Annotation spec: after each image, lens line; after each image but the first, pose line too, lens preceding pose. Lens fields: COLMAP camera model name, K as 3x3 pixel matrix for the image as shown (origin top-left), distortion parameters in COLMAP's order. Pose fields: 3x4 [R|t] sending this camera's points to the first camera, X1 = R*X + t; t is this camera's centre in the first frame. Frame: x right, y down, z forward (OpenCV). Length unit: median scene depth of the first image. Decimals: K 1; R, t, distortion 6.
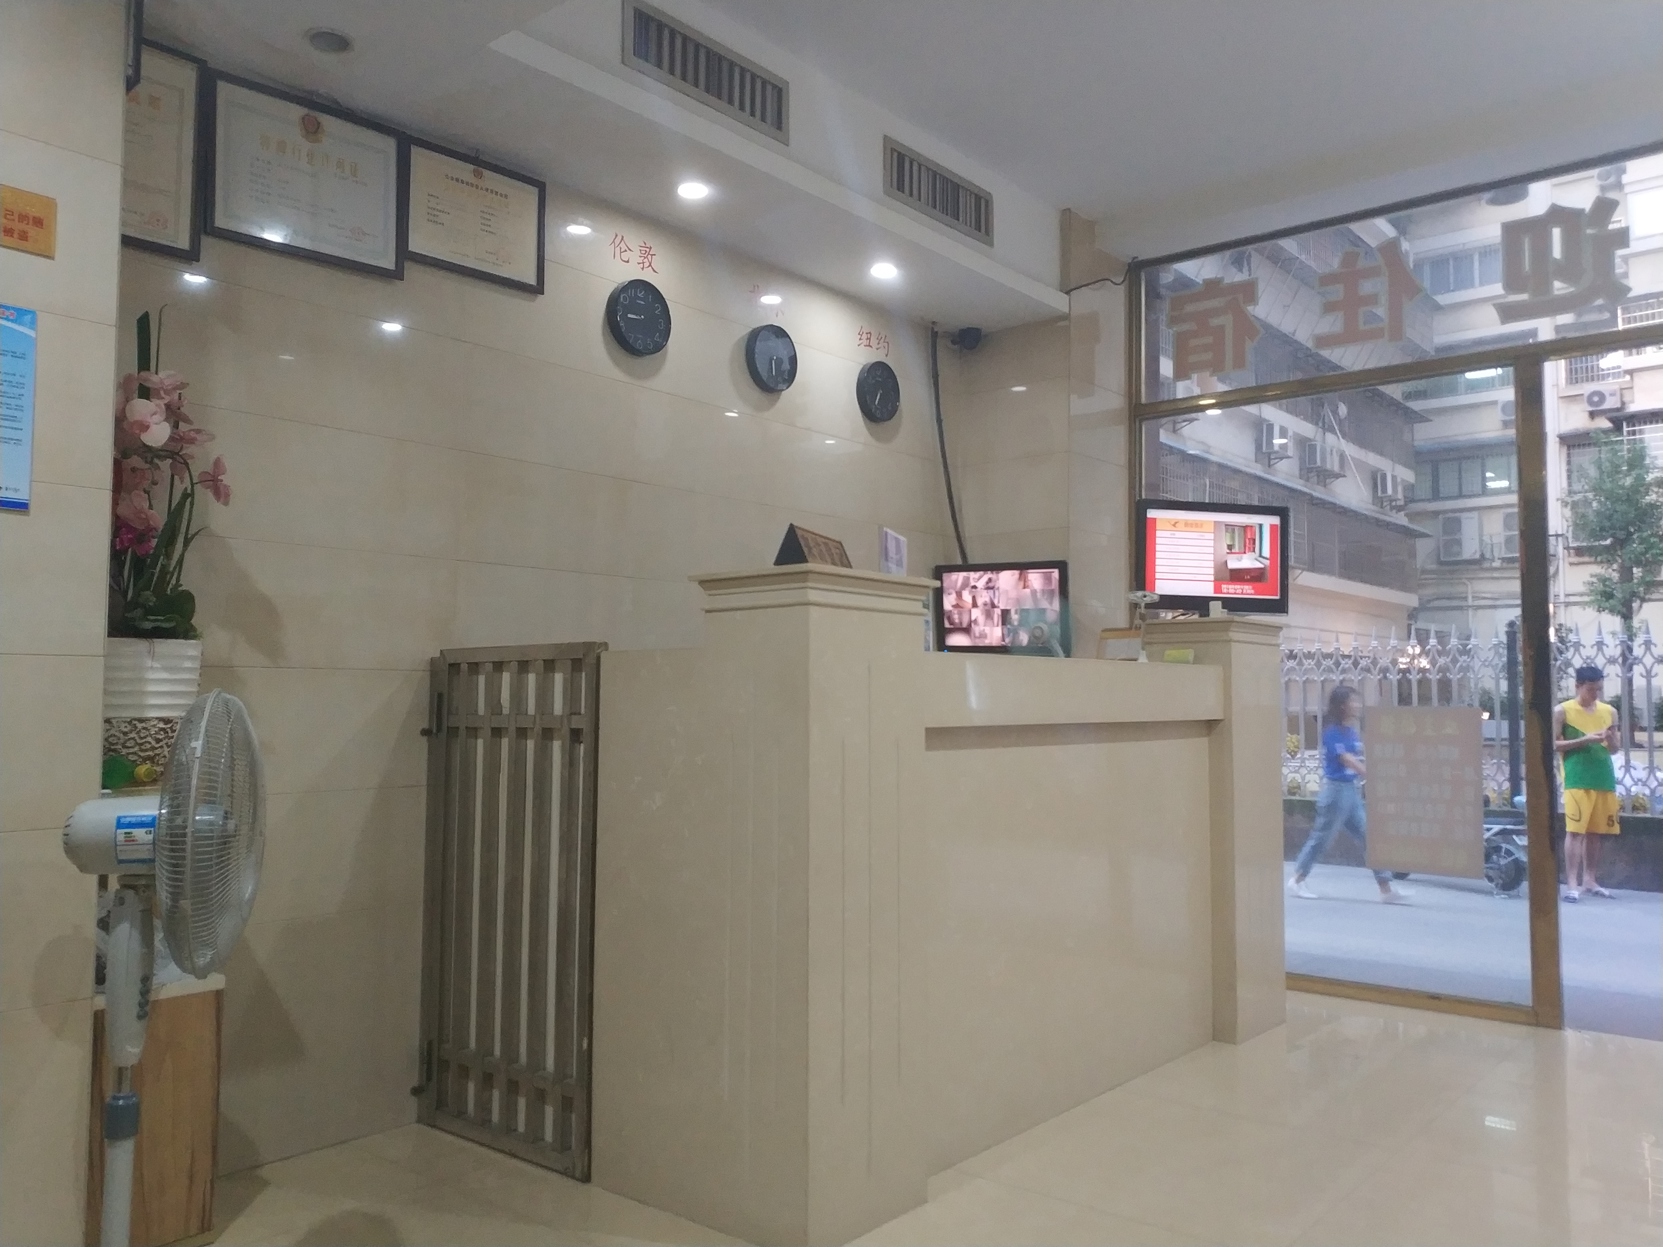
lens RADIAL K [[1283.9, 0, 853.6], [0, 1283.9, 618.3], [0, 0, 1]] dist [0.127237, -0.257124]
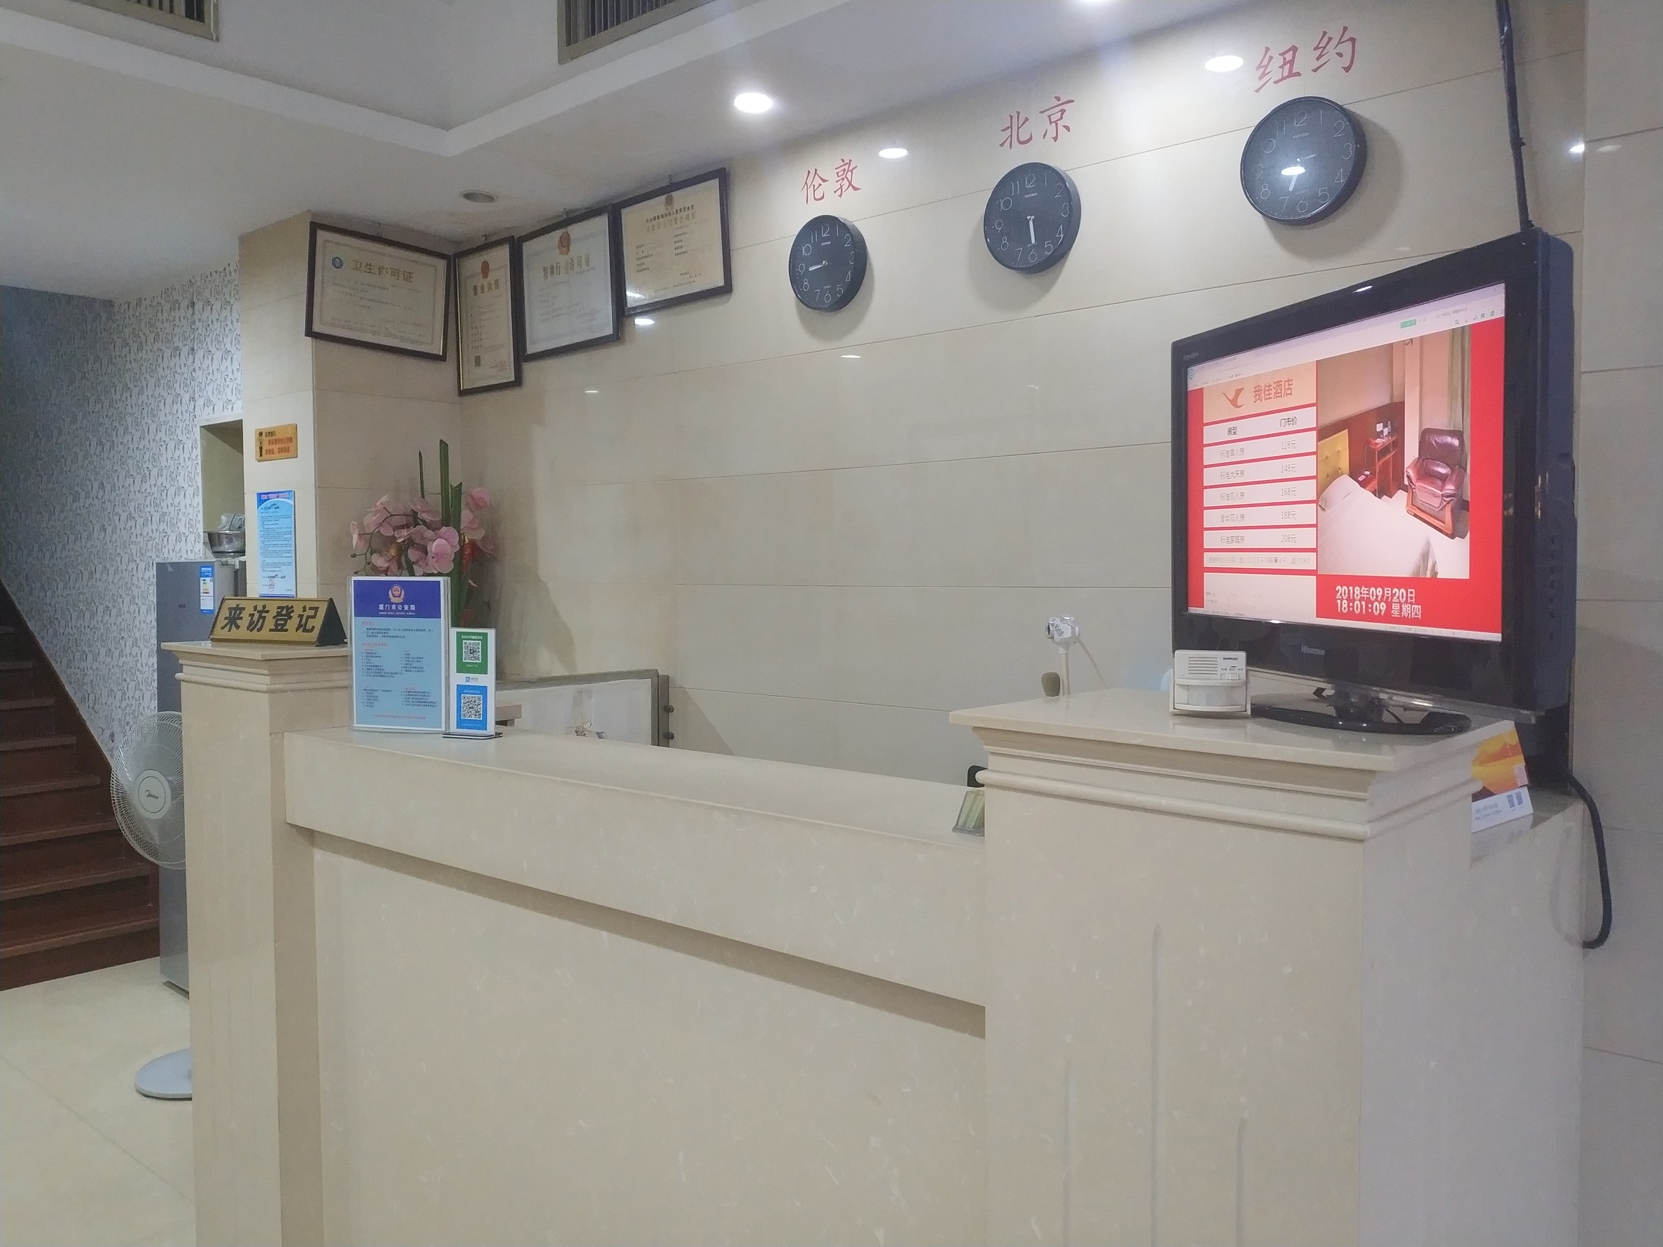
lens RADIAL K [[1265.4, 0, 851.6], [0, 1265.4, 628.9], [0, 0, 1]] dist [0.057154, -0.093568]
pose [[-0.016632, 0.049818, -0.998620, 0.651624], [0.072200, 0.996211, 0.048495, -0.043197], [0.997252, -0.071293, -0.020166, 1.038624]]
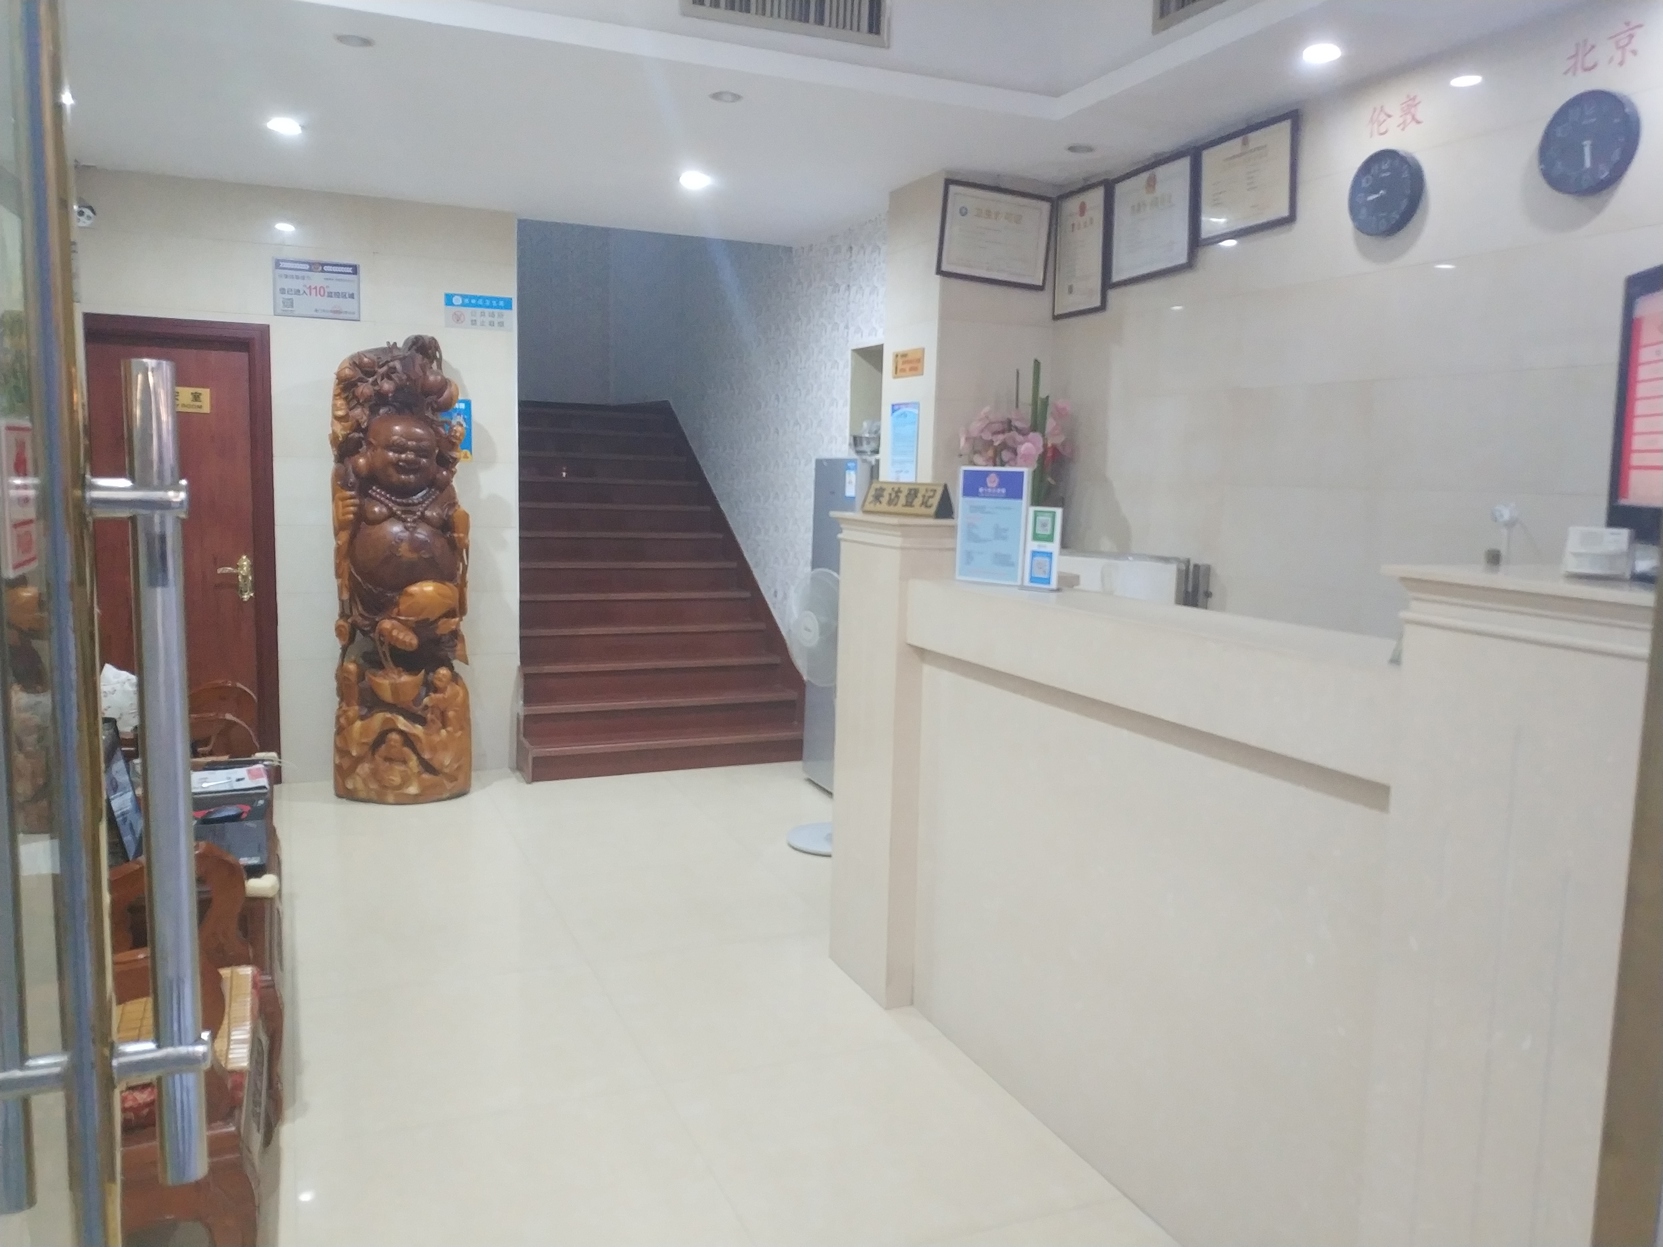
lens RADIAL K [[1265.4, 0, 851.6], [0, 1265.4, 628.9], [0, 0, 1]] dist [0.057154, -0.093568]
pose [[-0.450536, 0.095085, -0.887680, 0.814666], [0.030880, 0.995377, 0.090948, -0.027241], [0.892224, 0.013564, -0.451390, 1.096734]]
